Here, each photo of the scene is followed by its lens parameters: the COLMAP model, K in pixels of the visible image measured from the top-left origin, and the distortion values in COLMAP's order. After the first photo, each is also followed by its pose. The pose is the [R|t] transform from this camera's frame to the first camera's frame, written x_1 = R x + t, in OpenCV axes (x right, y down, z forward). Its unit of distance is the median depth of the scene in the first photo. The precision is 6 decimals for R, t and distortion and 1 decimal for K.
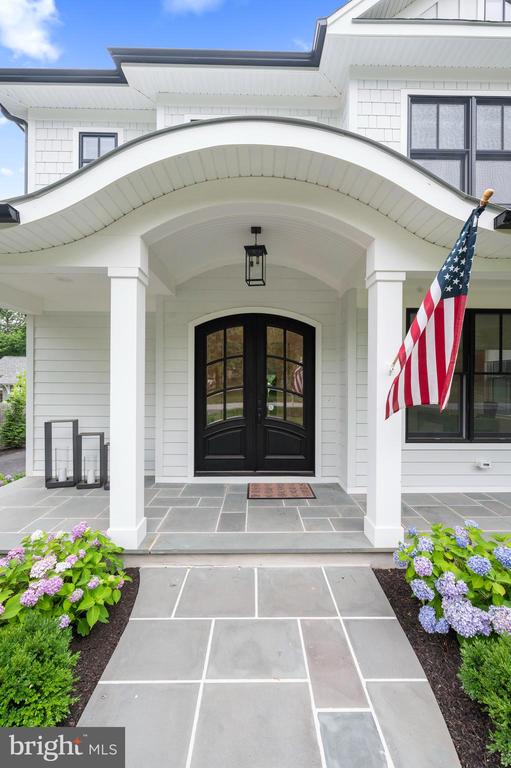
lens RADIAL K [[311.4, 0, 259.8], [0, 311.4, 380.8], [0, 0, 1]] dist [-0.001528, -0.001165]
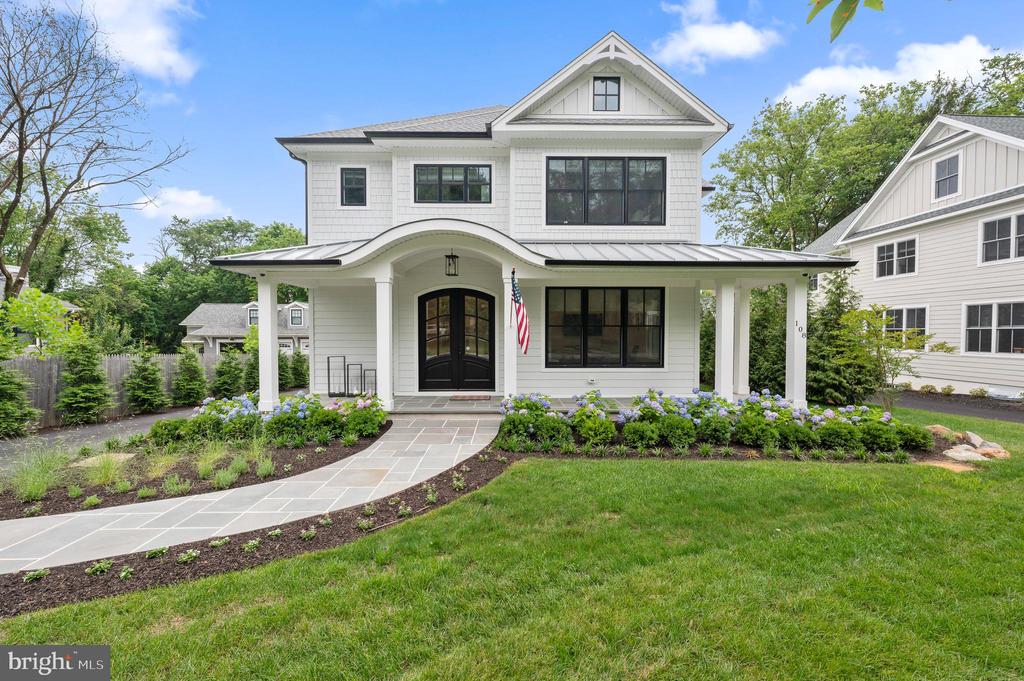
lens RADIAL K [[415.2, 0, 509.1], [0, 415.2, 342.9], [0, 0, 1]] dist [-0.001528, -0.001165]
pose [[0.999978, -0.002868, -0.005947, 0.264635], [0.003033, 0.999604, 0.027985, 0.000471], [0.005864, -0.028002, 0.999591, -1.100200]]
